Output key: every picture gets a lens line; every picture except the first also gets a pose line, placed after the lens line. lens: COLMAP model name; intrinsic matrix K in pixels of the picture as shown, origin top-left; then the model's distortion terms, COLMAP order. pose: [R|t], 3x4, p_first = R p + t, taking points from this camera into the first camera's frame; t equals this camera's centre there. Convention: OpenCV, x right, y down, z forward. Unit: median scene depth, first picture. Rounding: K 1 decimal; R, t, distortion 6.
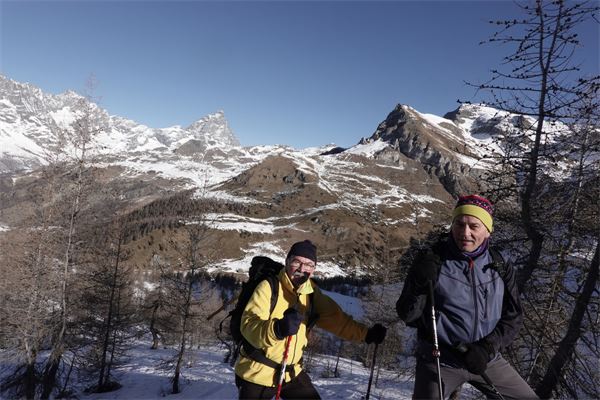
lens RADIAL K [[406.2, 0, 300.0], [0, 406.2, 200.0], [0, 0, 1]] dist [0.004919, 0.003159]
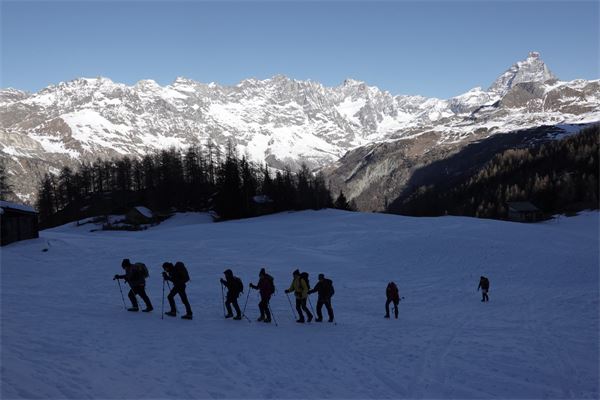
lens RADIAL K [[493.7, 0, 300.0], [0, 493.7, 200.0], [0, 0, 1]] dist [0.015703, 0.005503]
pose [[0.798734, -0.121514, -0.589287, -0.264716], [0.127536, 0.991332, -0.031552, 0.059000], [0.588013, -0.049953, 0.807307, 0.322006]]
